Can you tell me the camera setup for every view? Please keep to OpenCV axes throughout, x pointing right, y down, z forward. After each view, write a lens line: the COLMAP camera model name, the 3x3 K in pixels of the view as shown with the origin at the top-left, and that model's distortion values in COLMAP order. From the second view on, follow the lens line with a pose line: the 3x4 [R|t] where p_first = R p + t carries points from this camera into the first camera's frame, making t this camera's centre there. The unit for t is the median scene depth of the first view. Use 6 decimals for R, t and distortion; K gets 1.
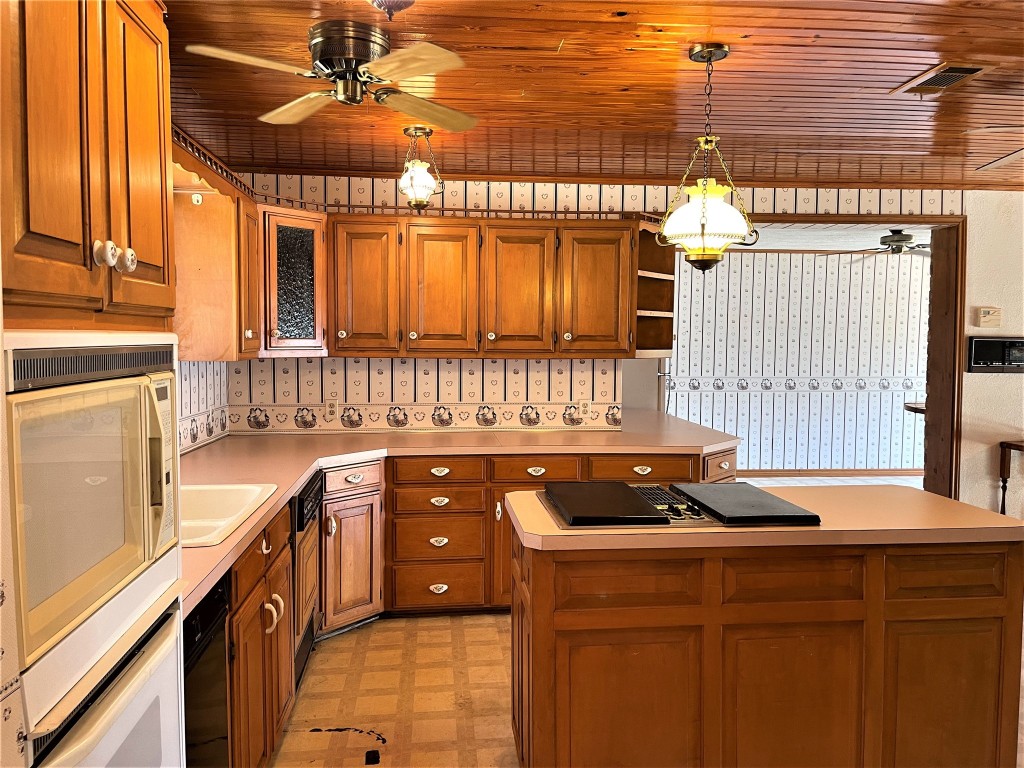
lens RADIAL K [[749.3, 0, 512.0], [0, 749.3, 384.0], [0, 0, 1]] dist [0.005959, 0.000493]
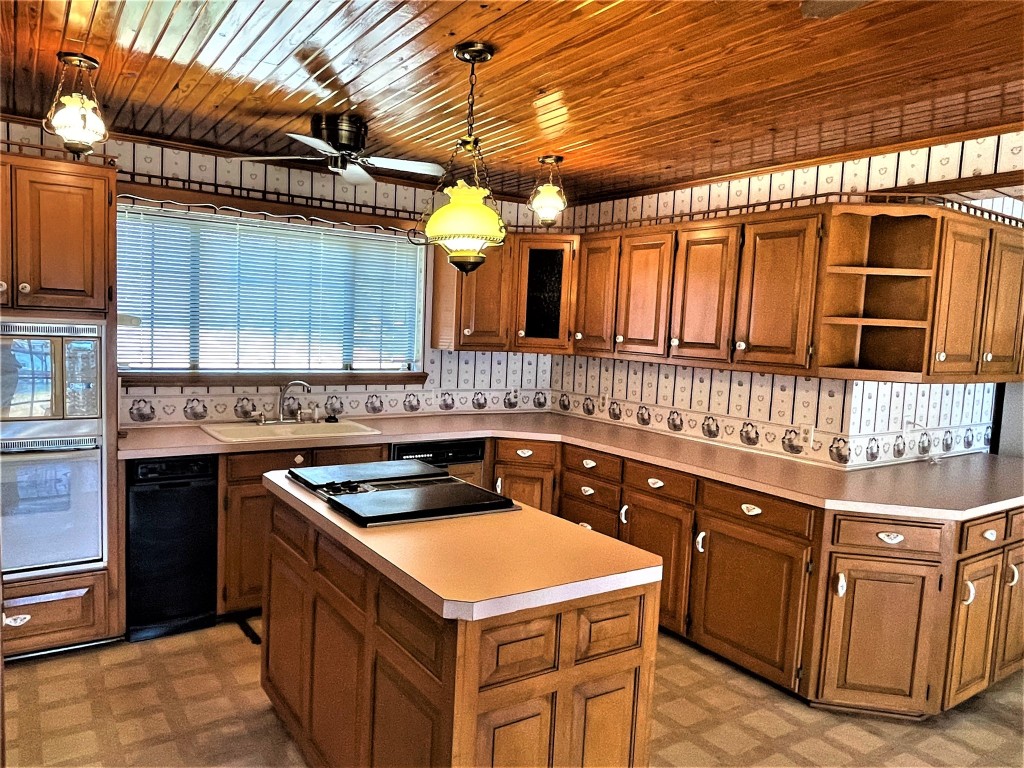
lens RADIAL K [[718.4, 0, 512.0], [0, 718.4, 384.0], [0, 0, 1]] dist [-0.043045, -0.000024]
pose [[0.466503, 0.085506, -0.880377, 0.669760], [-0.094835, 0.994414, 0.046329, -0.031171], [0.879421, 0.061878, 0.472006, 0.356821]]
